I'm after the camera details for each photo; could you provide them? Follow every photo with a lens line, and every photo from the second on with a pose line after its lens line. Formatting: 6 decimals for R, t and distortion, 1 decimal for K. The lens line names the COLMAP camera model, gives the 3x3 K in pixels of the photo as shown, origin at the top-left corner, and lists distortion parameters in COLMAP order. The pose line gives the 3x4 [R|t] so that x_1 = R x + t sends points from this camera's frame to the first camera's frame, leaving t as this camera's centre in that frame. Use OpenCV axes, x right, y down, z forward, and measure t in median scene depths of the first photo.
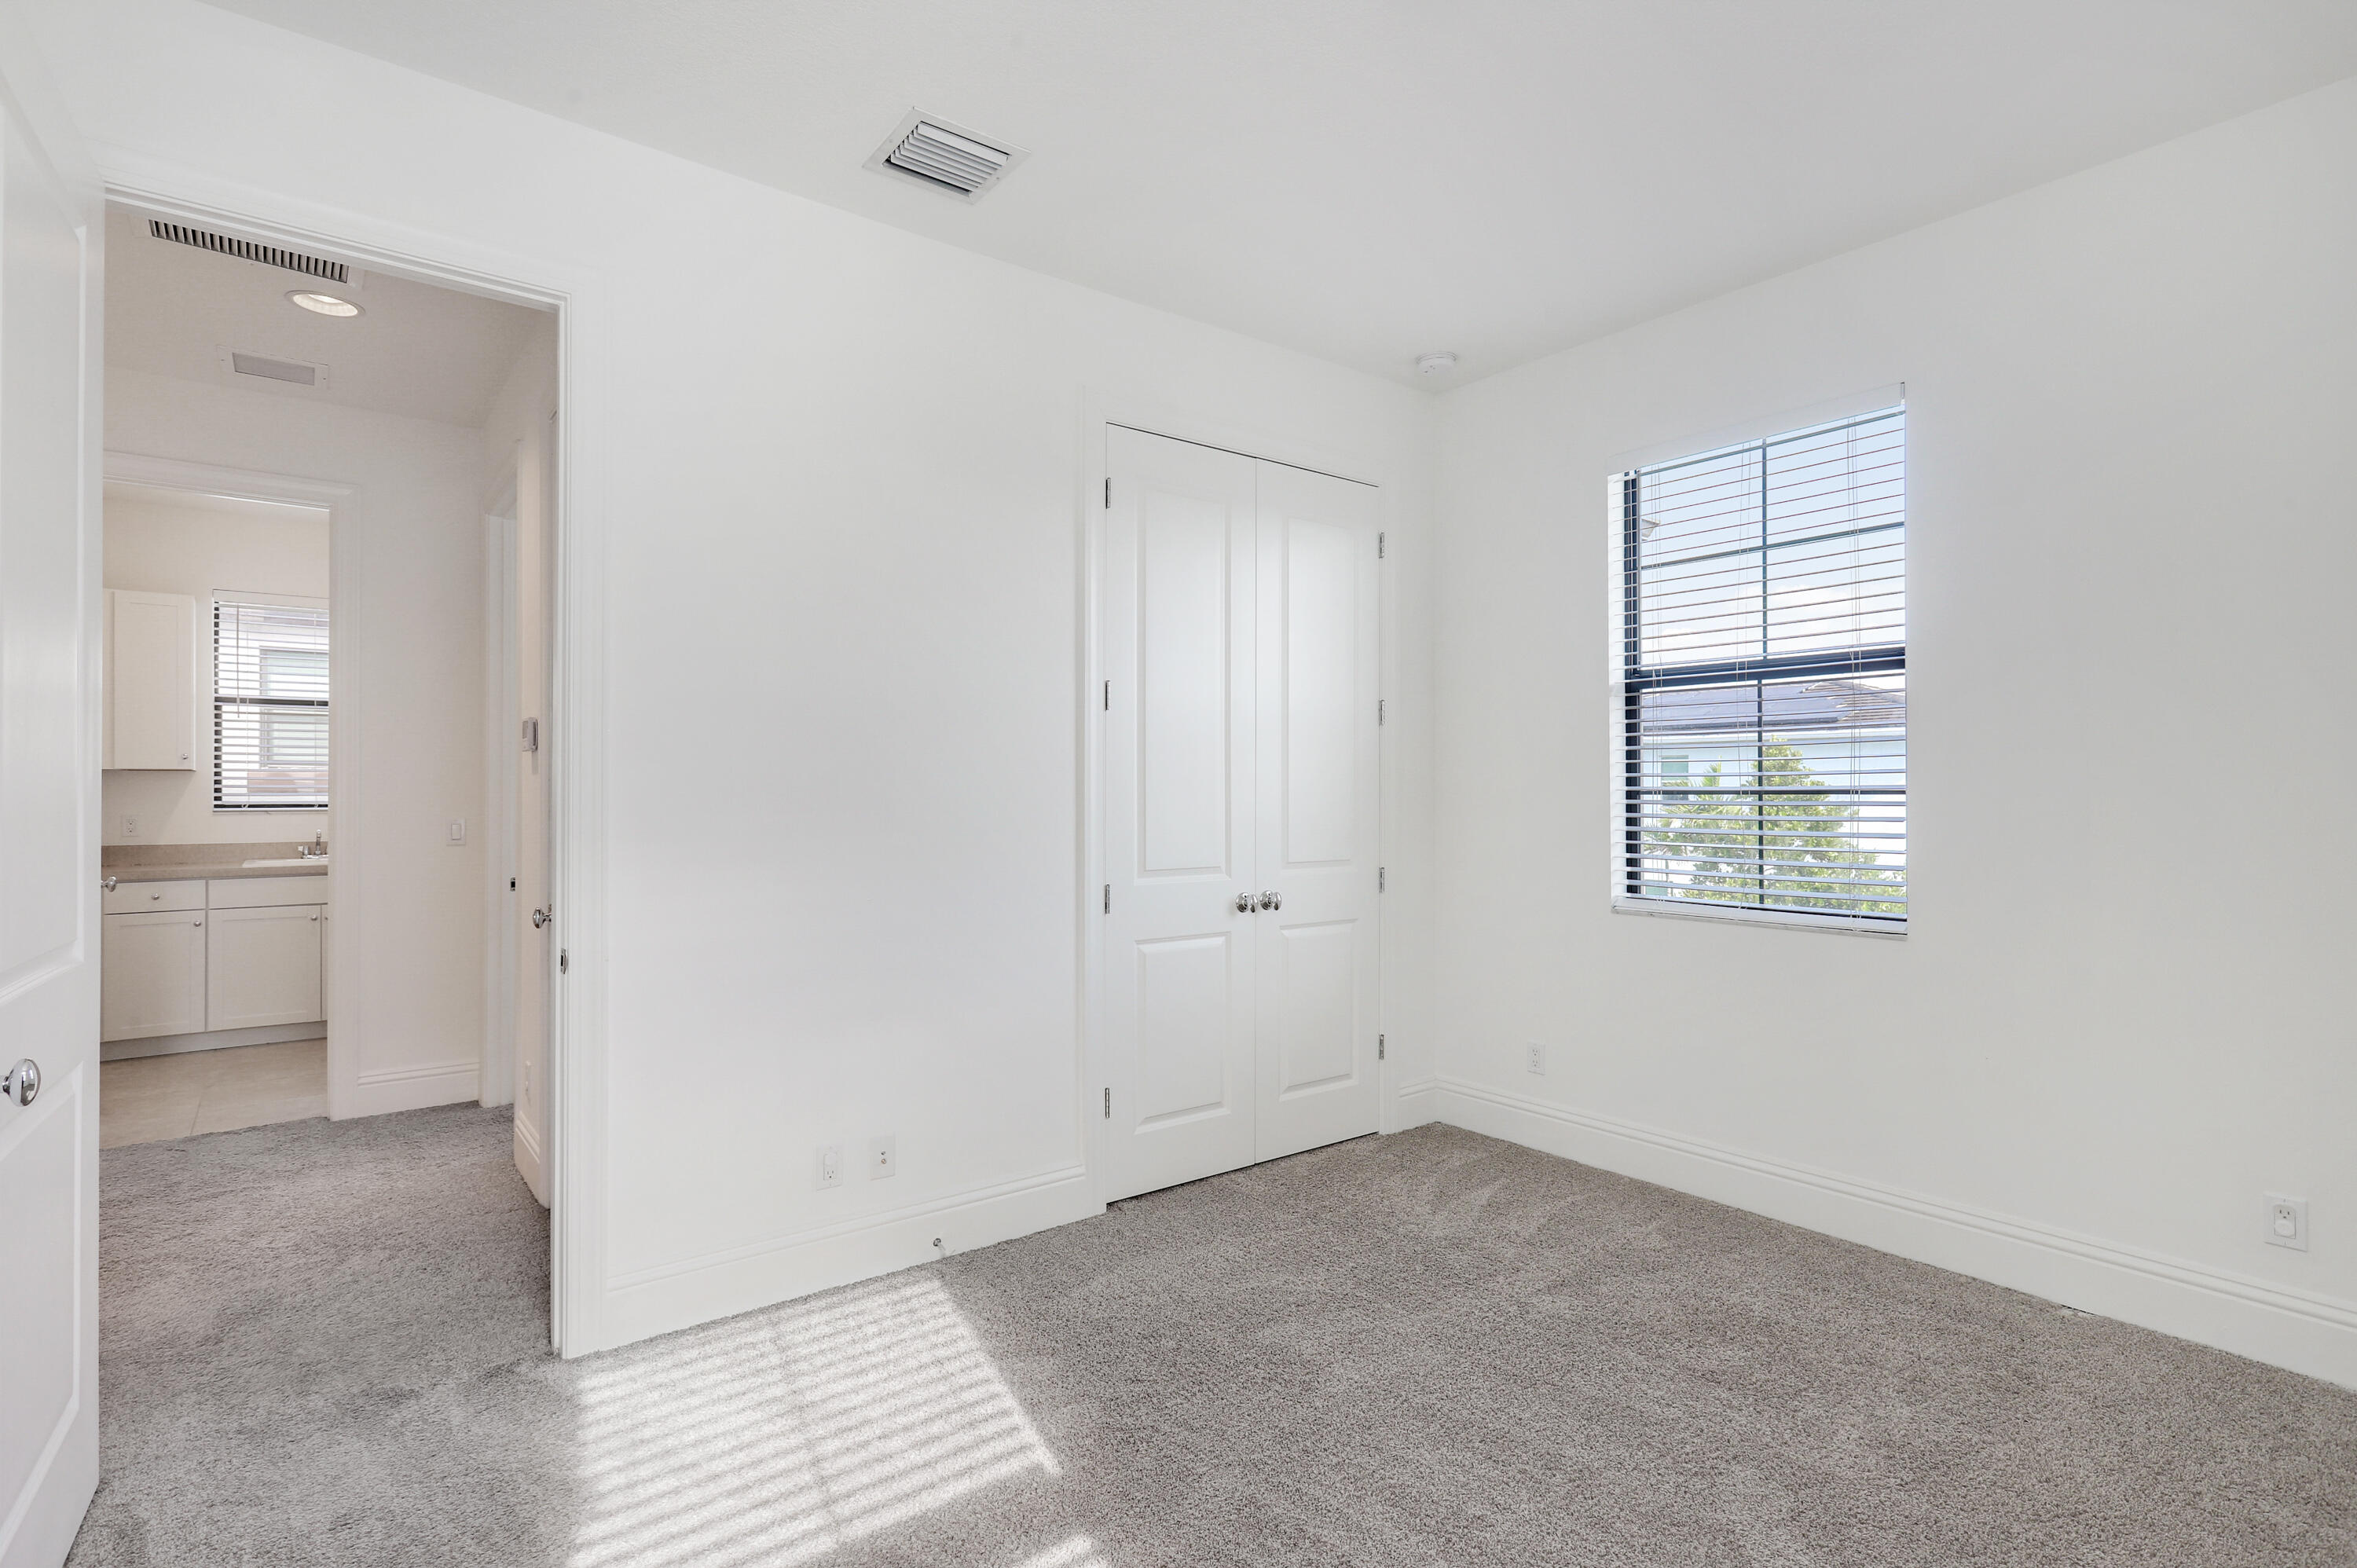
lens RADIAL K [[1139.4, 0, 1170.6], [0, 1139.4, 782.4], [0, 0, 1]] dist [0.004124, 0.000732]
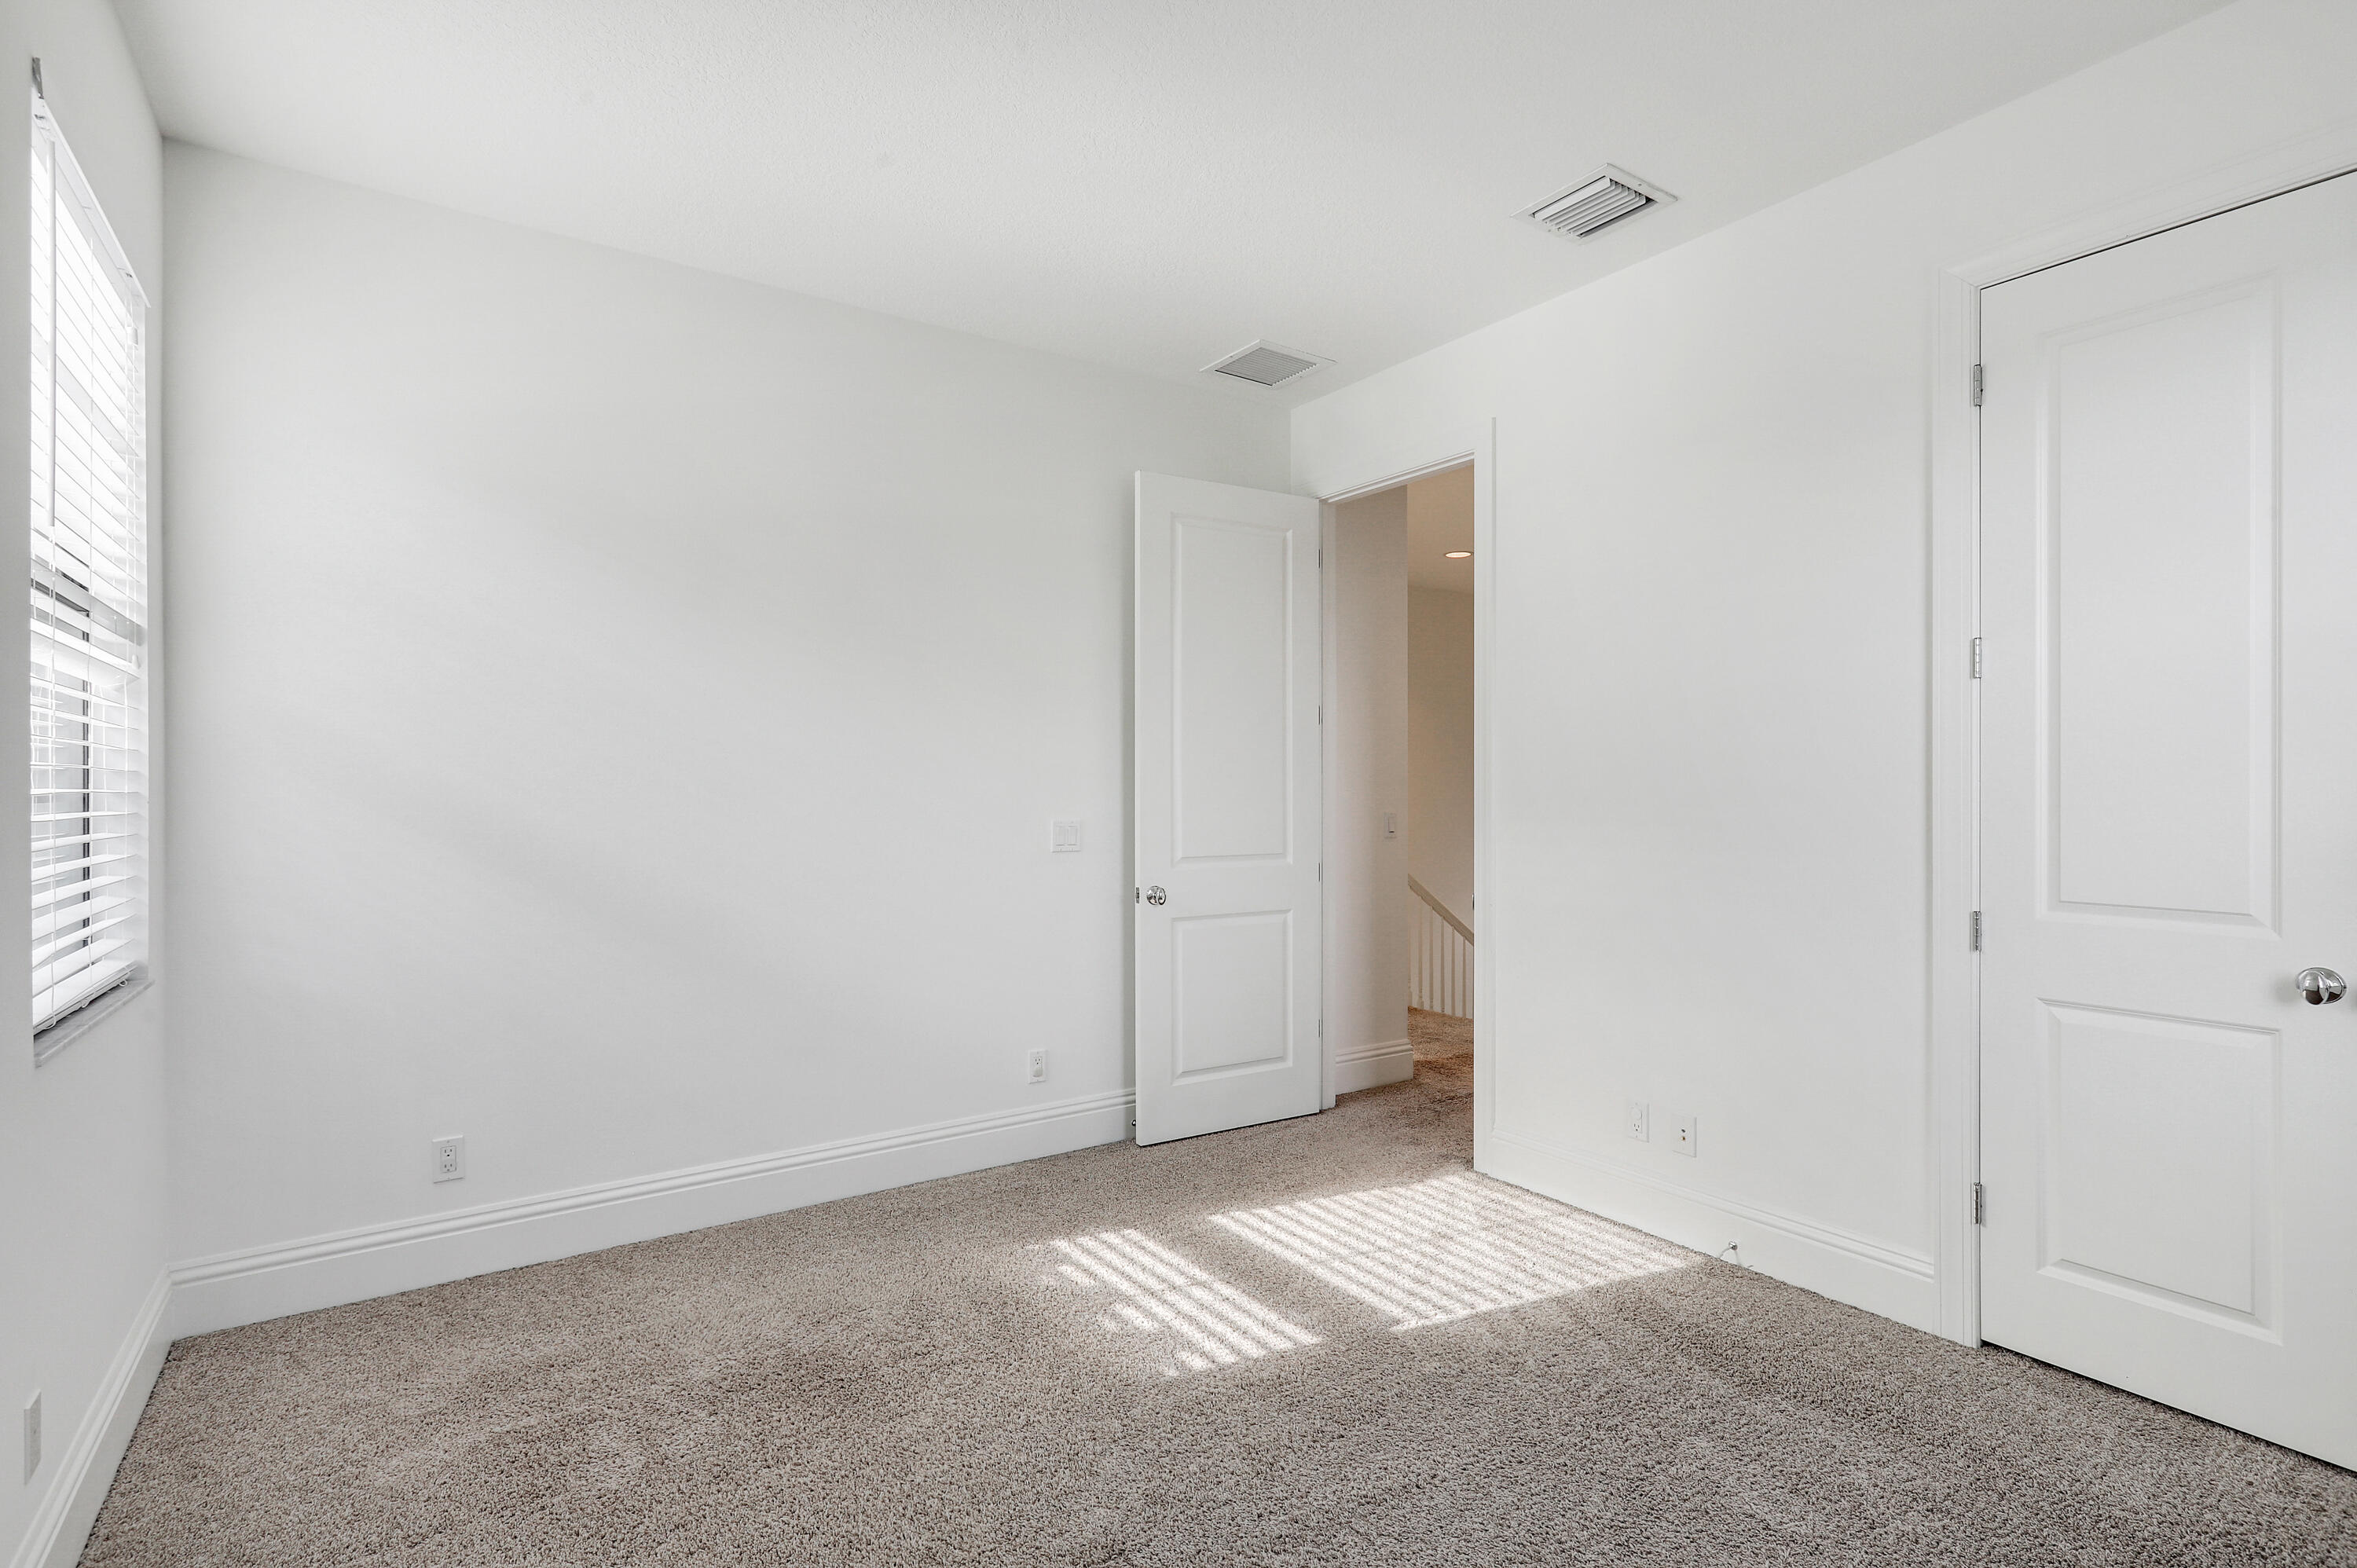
lens RADIAL K [[1139.4, 0, 1178.3], [0, 1139.4, 786.1], [0, 0, 1]] dist [0.004124, 0.000732]
pose [[-0.063983, -0.000216, -0.997951, 0.968672], [0.007389, 0.999972, -0.000690, 0.006083], [0.997924, -0.007418, -0.063980, 0.705656]]
